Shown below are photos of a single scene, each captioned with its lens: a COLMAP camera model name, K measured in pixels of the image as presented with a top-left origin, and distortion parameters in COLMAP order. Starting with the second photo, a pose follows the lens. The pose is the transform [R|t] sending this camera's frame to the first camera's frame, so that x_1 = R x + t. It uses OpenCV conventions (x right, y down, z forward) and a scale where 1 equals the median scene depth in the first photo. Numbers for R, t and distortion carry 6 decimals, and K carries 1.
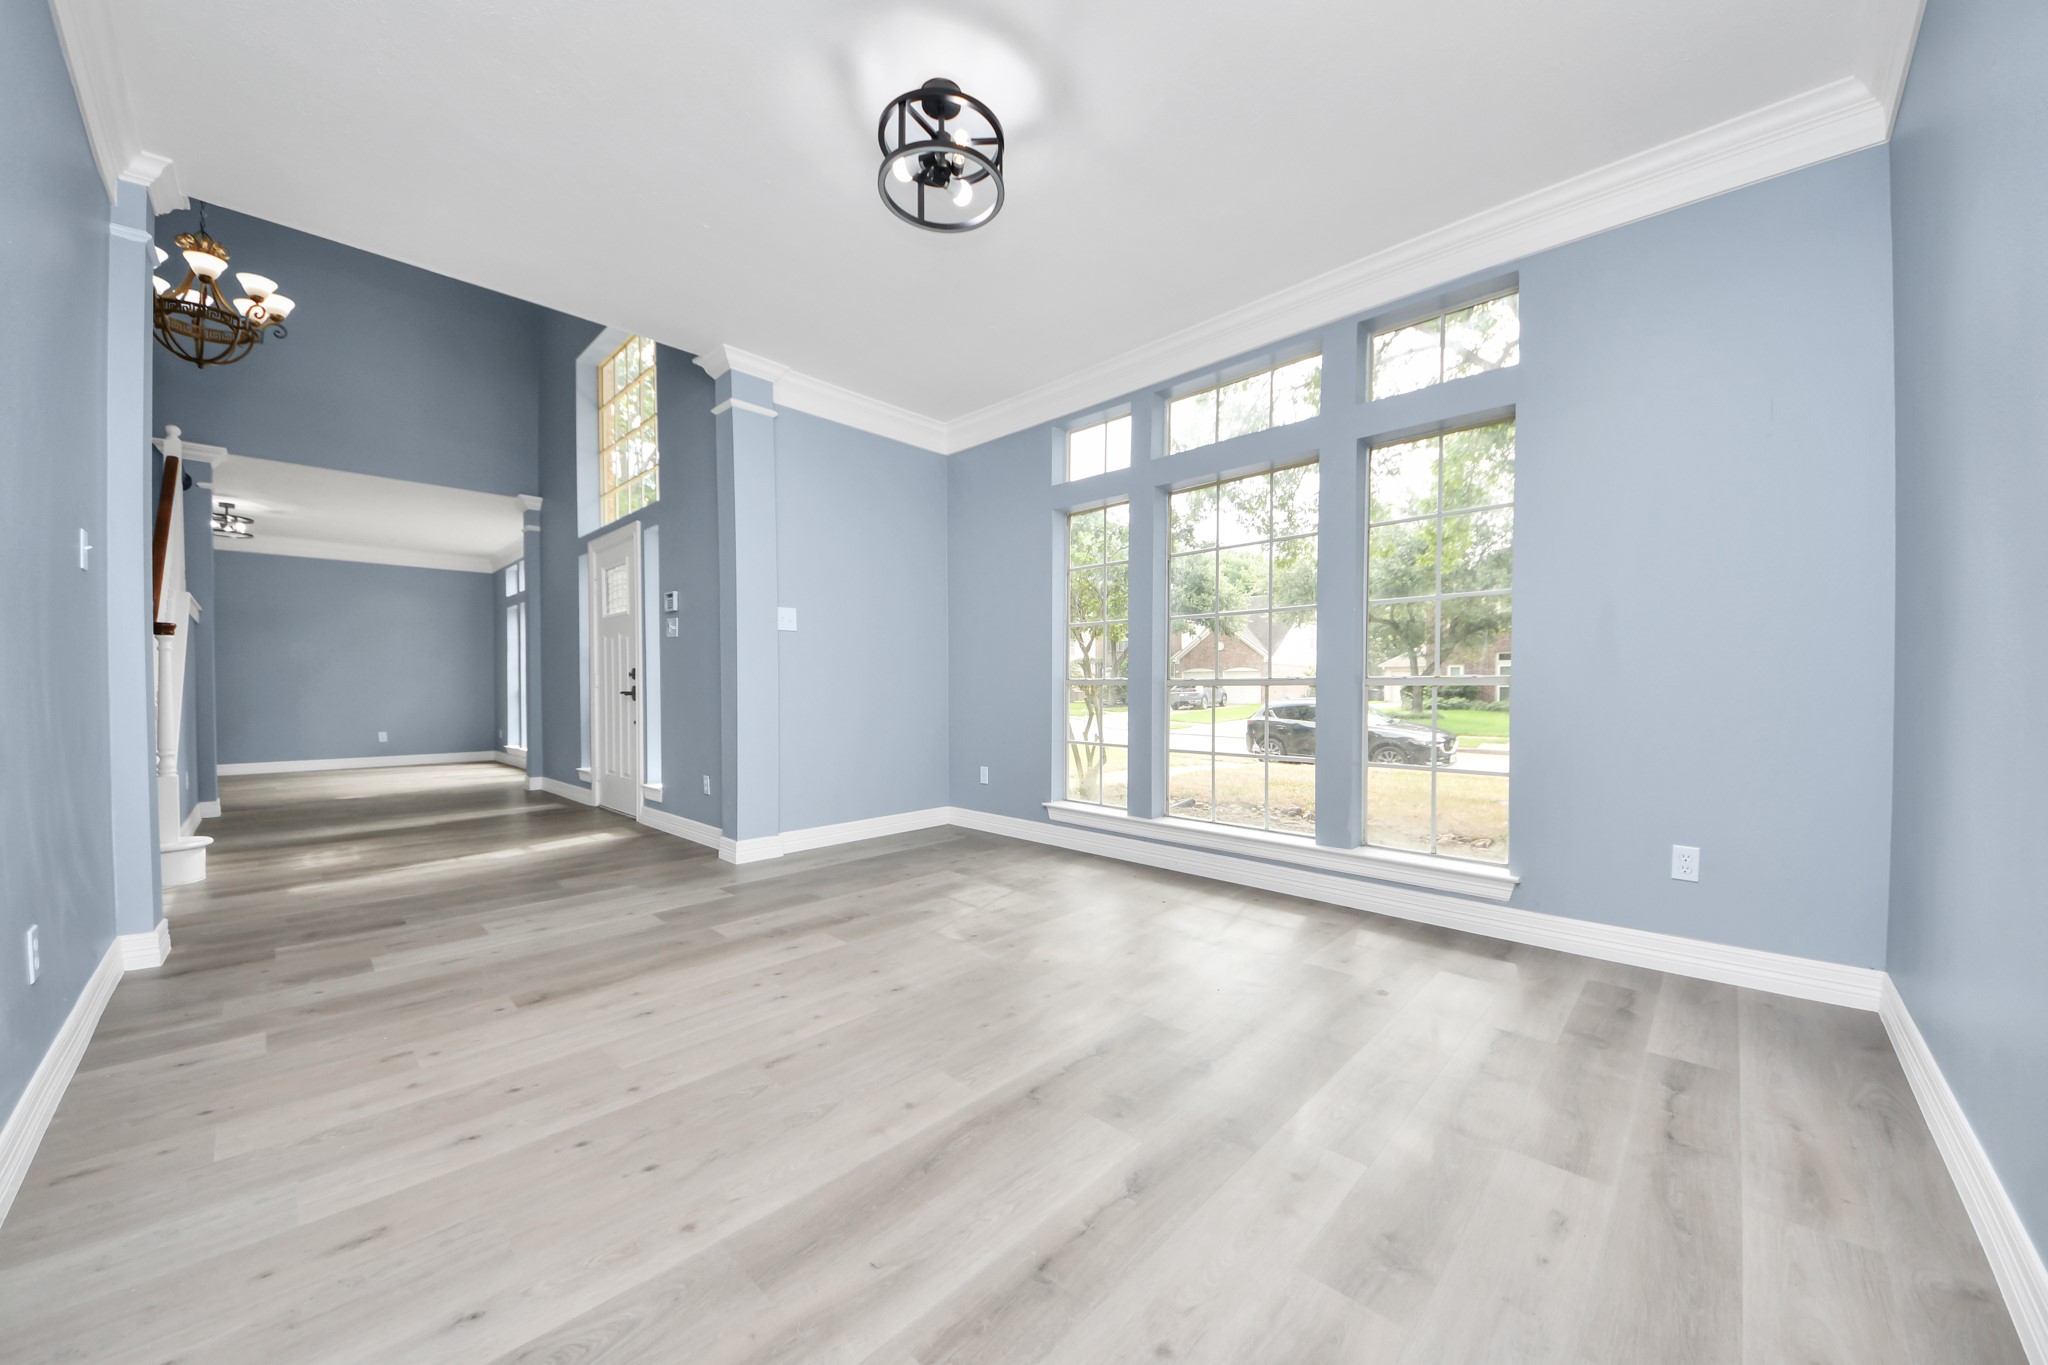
lens RADIAL K [[735.3, 0, 1039.6], [0, 735.3, 701.1], [0, 0, 1]] dist [-0.019503, -0.000512]
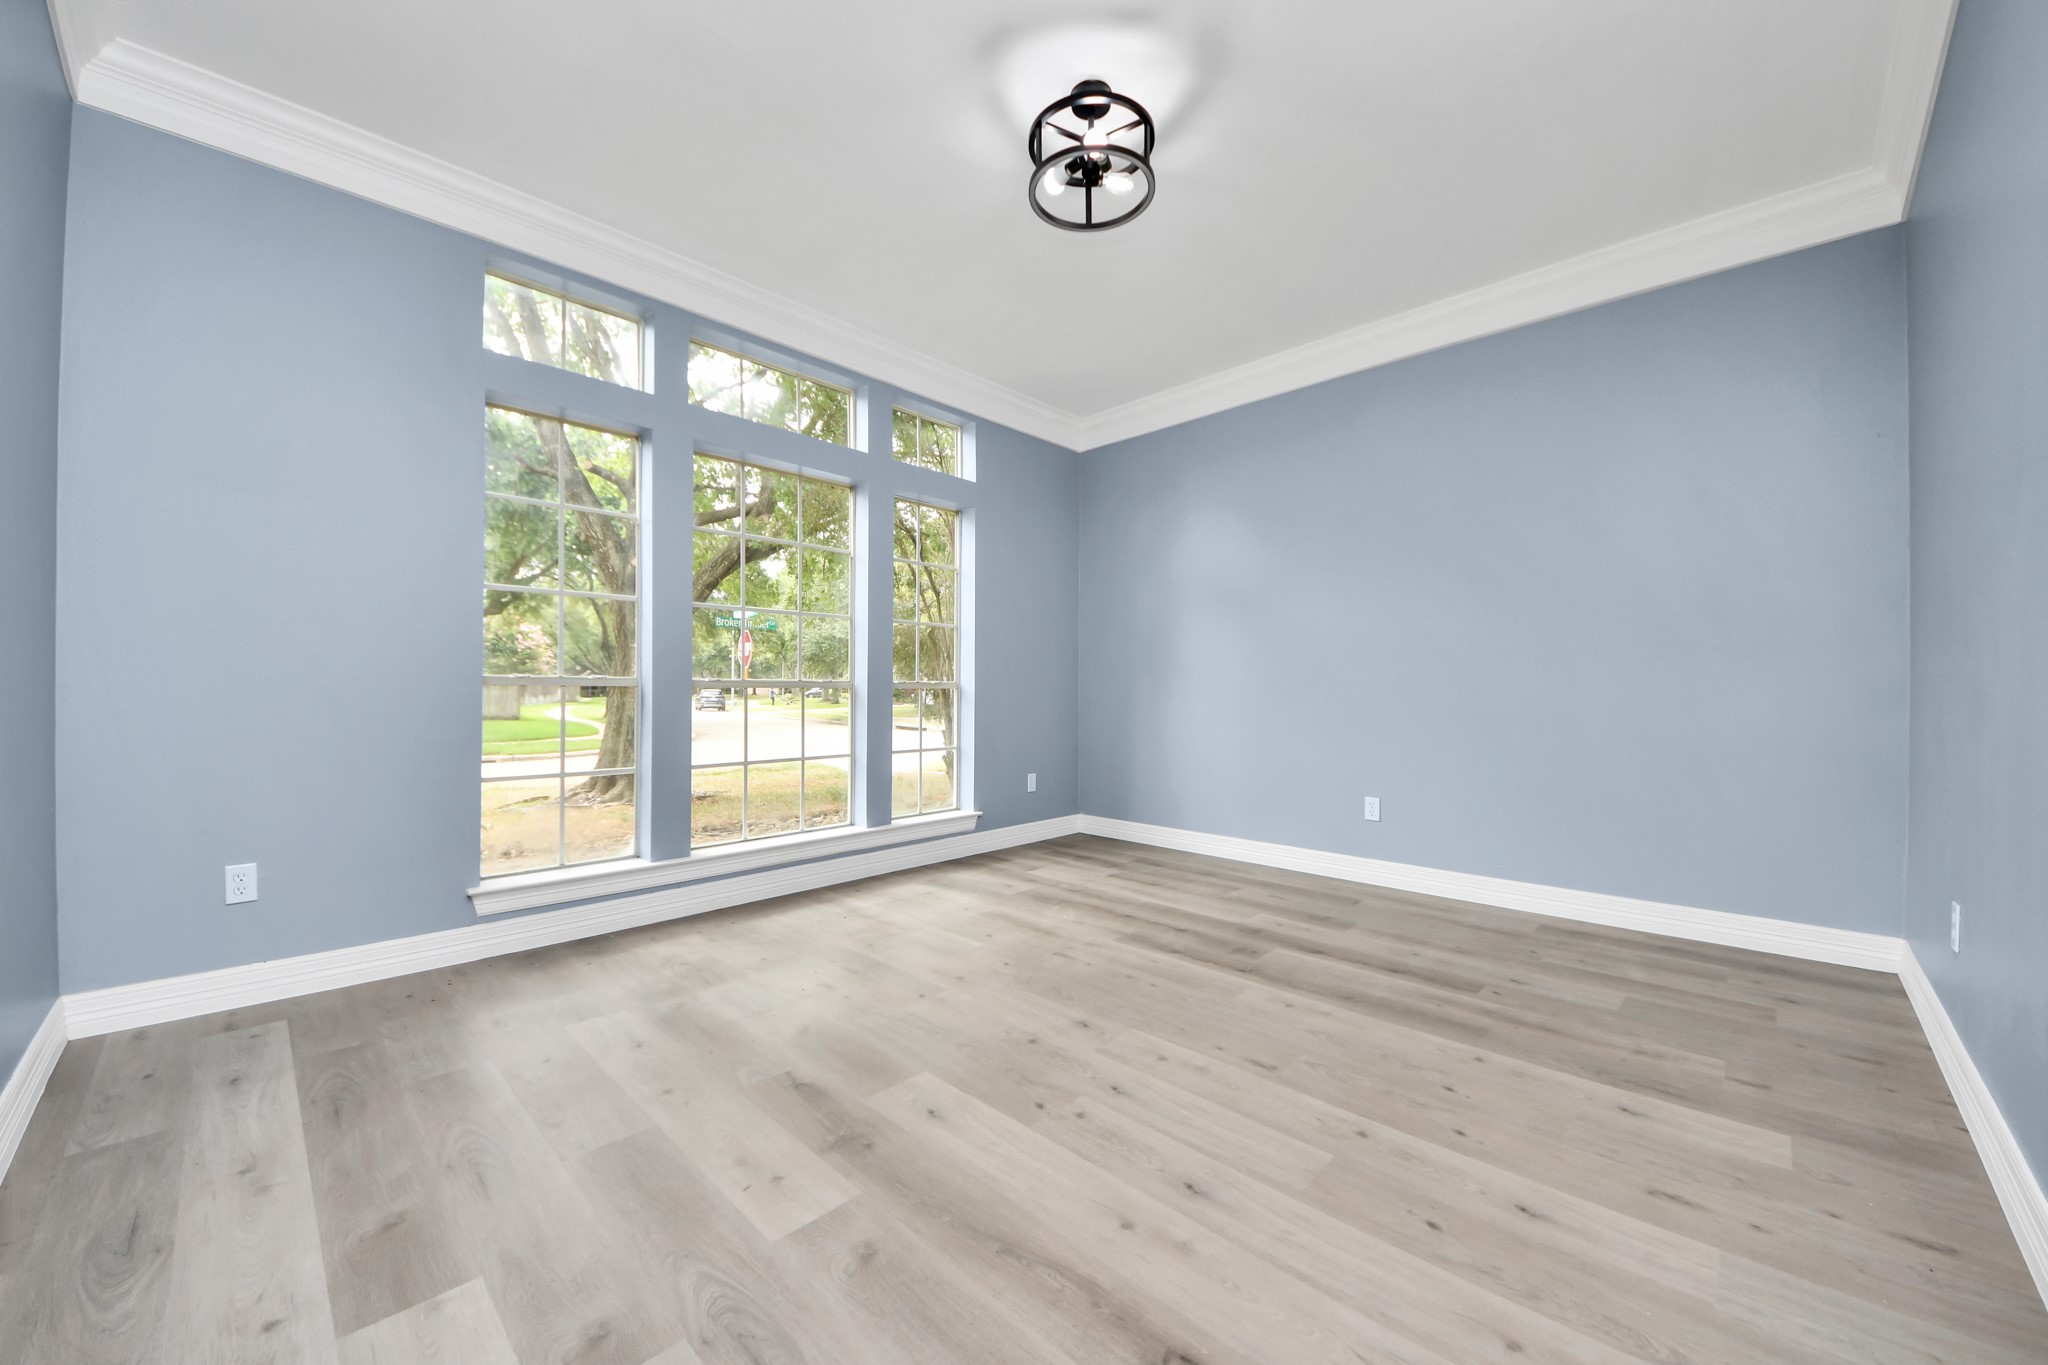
lens RADIAL K [[774.3, 0, 1024.0], [0, 774.3, 682.5], [0, 0, 1]] dist [-0.001799, -0.000222]
pose [[0.021949, -0.002395, 0.999756, -1.050655], [0.023749, 0.999716, 0.001874, -0.031455], [-0.999477, 0.023702, 0.022000, 0.948706]]
